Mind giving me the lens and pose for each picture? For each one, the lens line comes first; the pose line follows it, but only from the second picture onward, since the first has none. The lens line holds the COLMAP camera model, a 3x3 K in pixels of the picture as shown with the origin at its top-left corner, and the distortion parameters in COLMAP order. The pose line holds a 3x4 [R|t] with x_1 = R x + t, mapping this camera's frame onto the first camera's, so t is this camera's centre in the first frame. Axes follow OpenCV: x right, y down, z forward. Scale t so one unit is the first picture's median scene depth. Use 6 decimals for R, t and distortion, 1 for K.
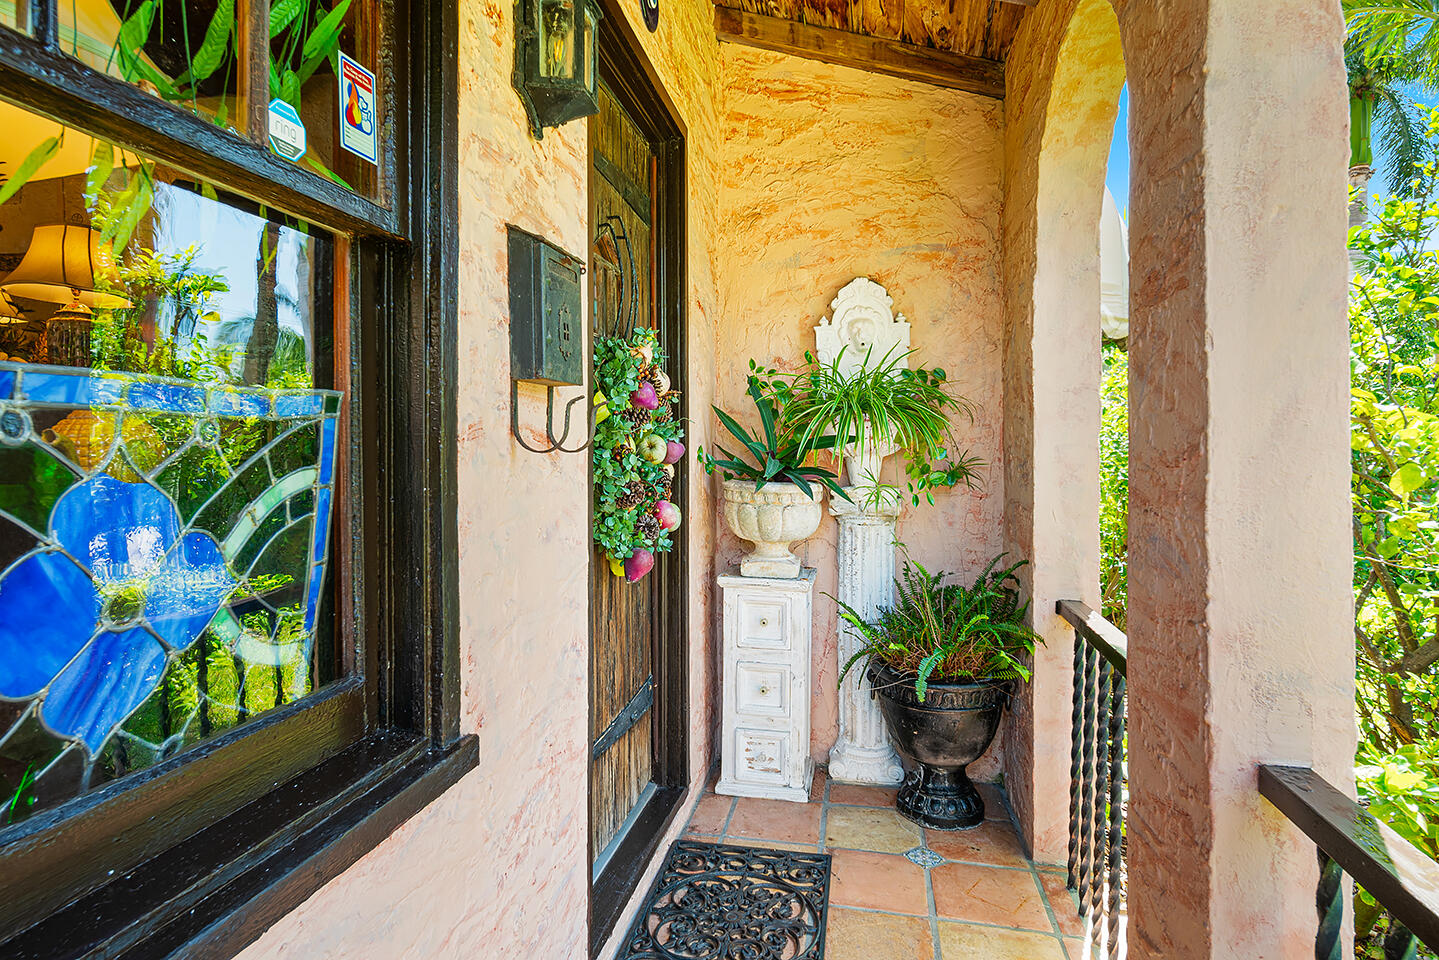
lens RADIAL K [[791.0, 0, 720.8], [0, 791.0, 471.9], [0, 0, 1]] dist [0.002117, 0.000079]
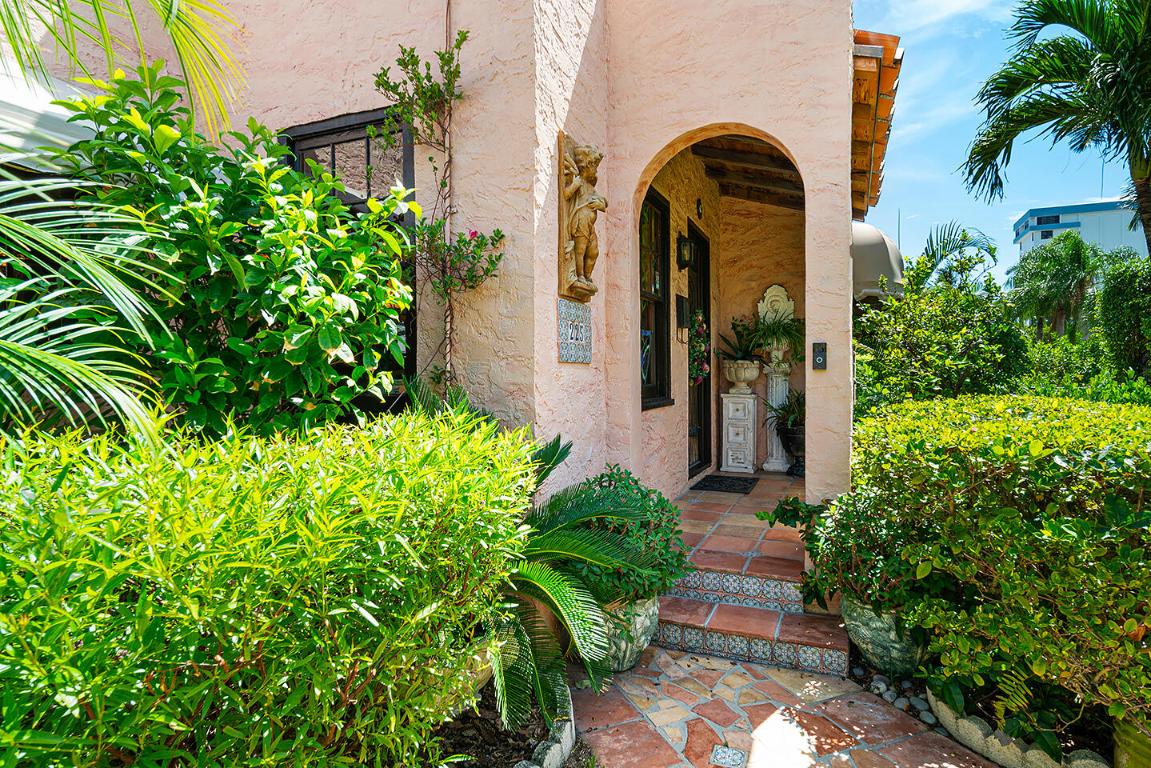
lens RADIAL K [[632.7, 0, 577.3], [0, 632.7, 386.4], [0, 0, 1]] dist [0.002117, 0.000079]
pose [[0.976785, -0.004024, -0.214183, -0.020121], [0.002353, 0.999965, -0.008054, 0.121734], [0.214208, 0.007363, 0.976760, -1.311068]]
